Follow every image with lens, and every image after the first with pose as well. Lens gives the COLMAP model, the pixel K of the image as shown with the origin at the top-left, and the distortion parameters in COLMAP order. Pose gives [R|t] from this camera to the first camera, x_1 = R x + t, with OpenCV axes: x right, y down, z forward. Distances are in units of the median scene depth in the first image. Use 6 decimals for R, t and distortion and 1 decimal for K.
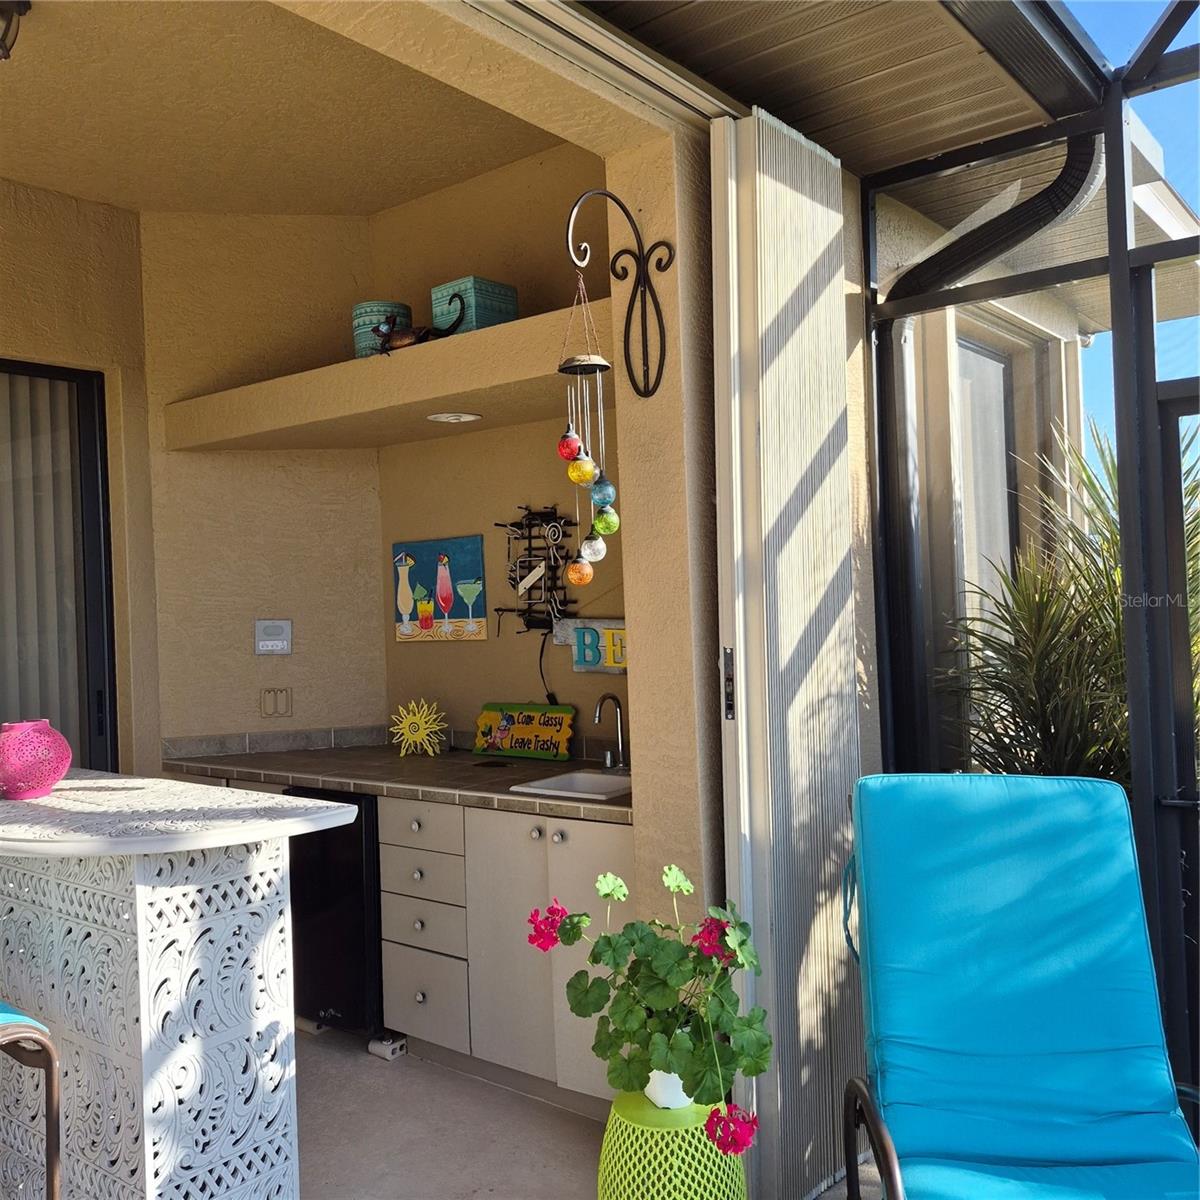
lens RADIAL K [[1108.9, 0, 598.6], [0, 1108.9, 581.7], [0, 0, 1]] dist [0.138370, -0.206355]
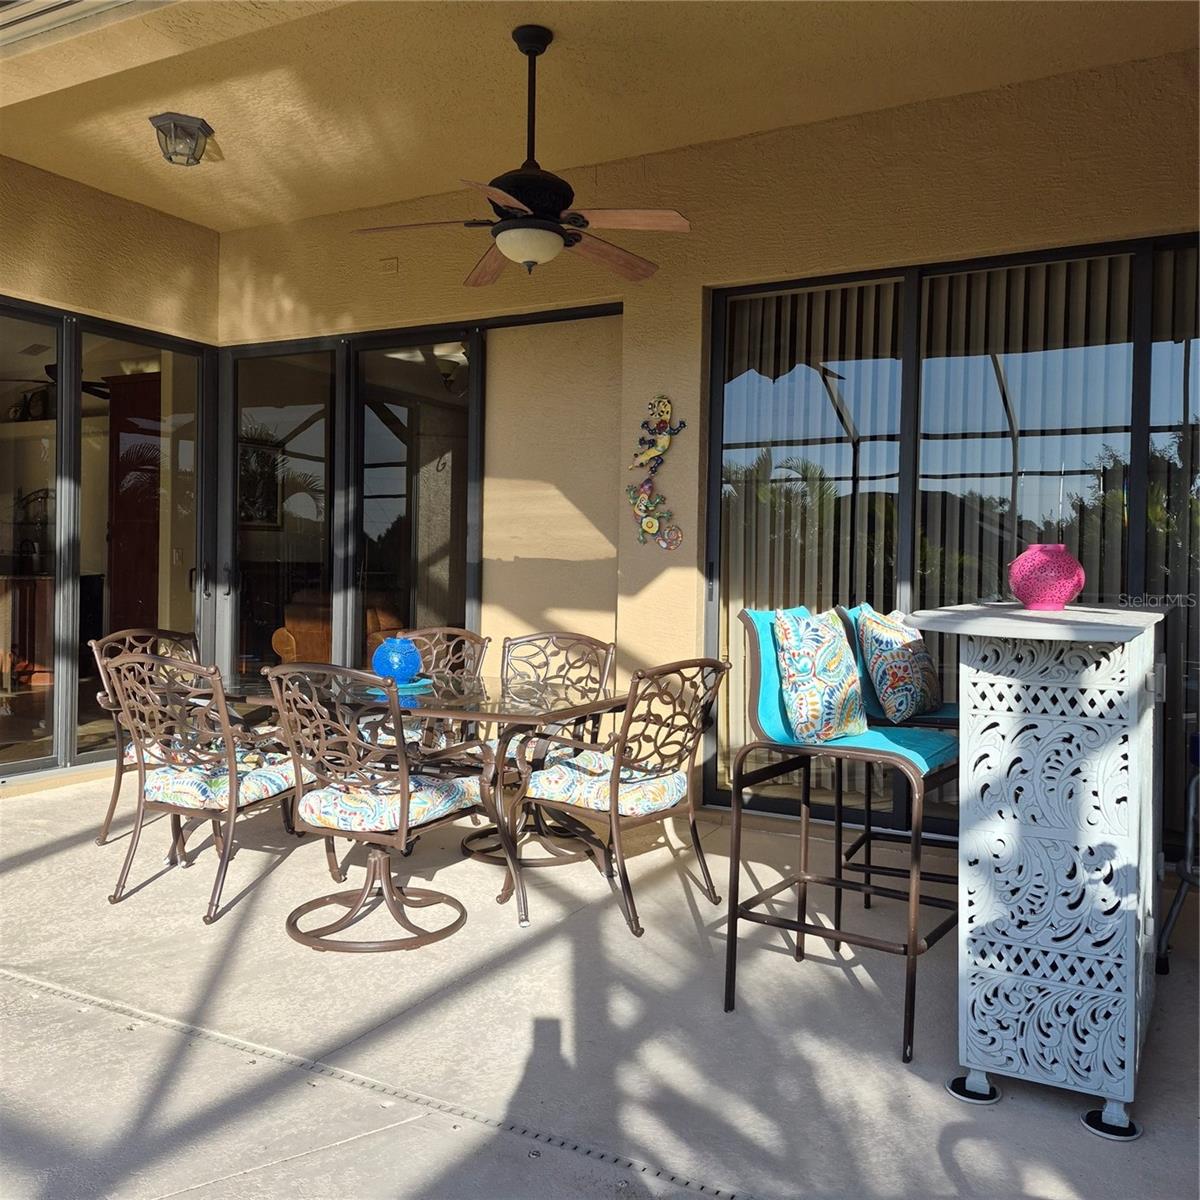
lens RADIAL K [[1110.2, 0, 599.7], [0, 1110.2, 593.8], [0, 0, 1]] dist [0.125924, -0.182174]
pose [[0.139110, 0.061319, -0.988377, 0.395221], [-0.009870, 0.998117, 0.060535, 0.078288], [0.990228, 0.001334, 0.139454, 0.283282]]
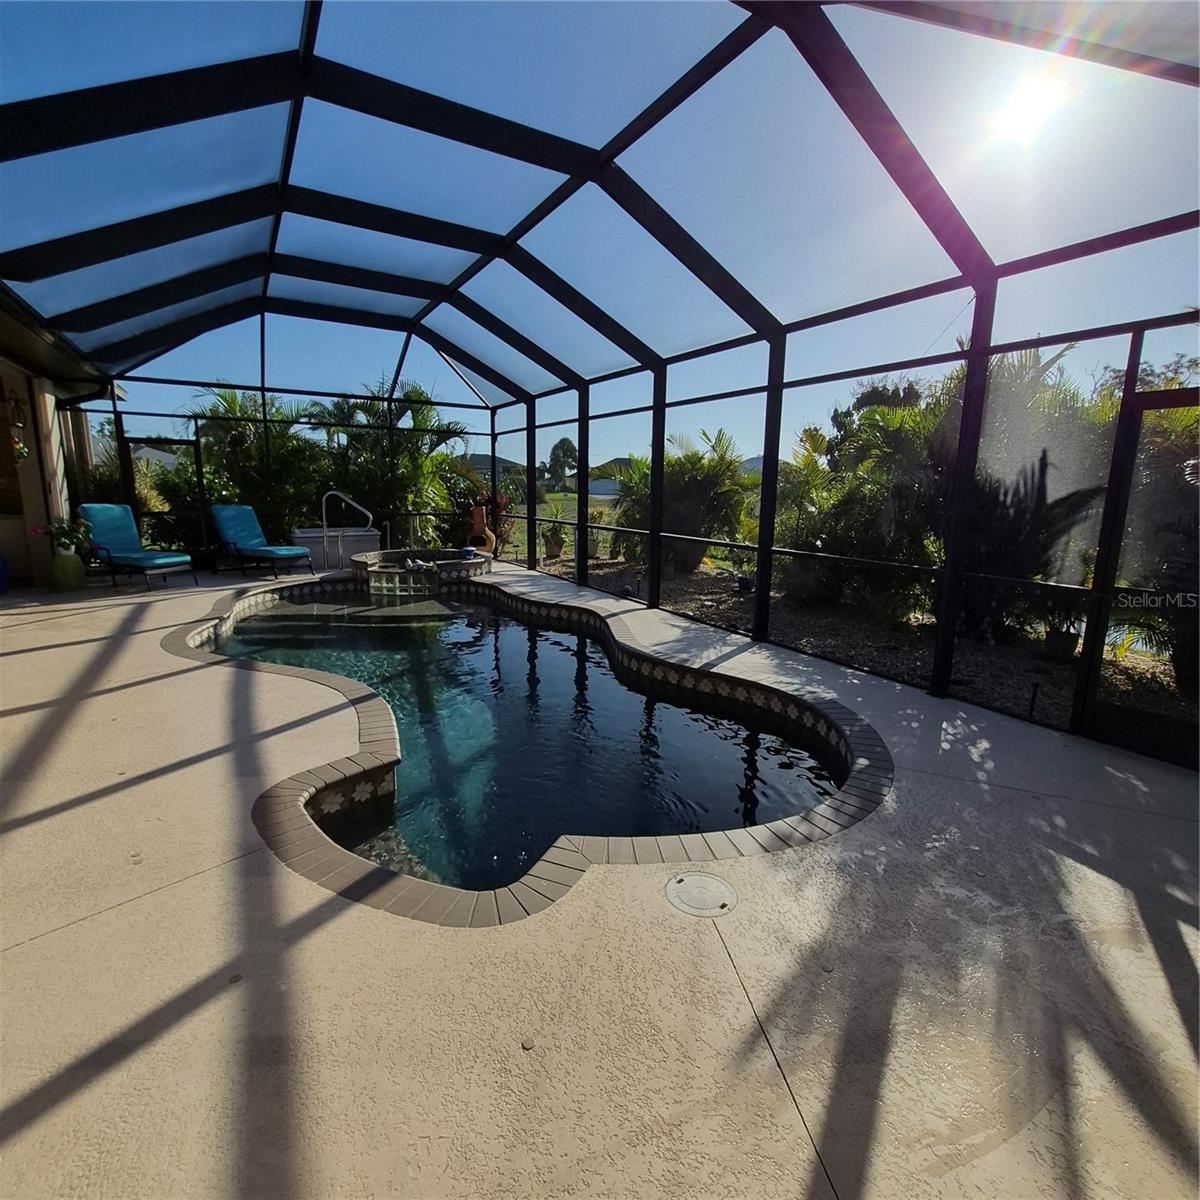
lens RADIAL K [[630.0, 0, 604.5], [0, 630.0, 600.4], [0, 0, 1]] dist [0.007758, 0.001419]
pose [[0.363498, -0.121737, 0.923607, -1.295128], [-0.044045, 0.988071, 0.147568, 0.043807], [-0.930553, -0.094321, 0.353800, -1.883395]]
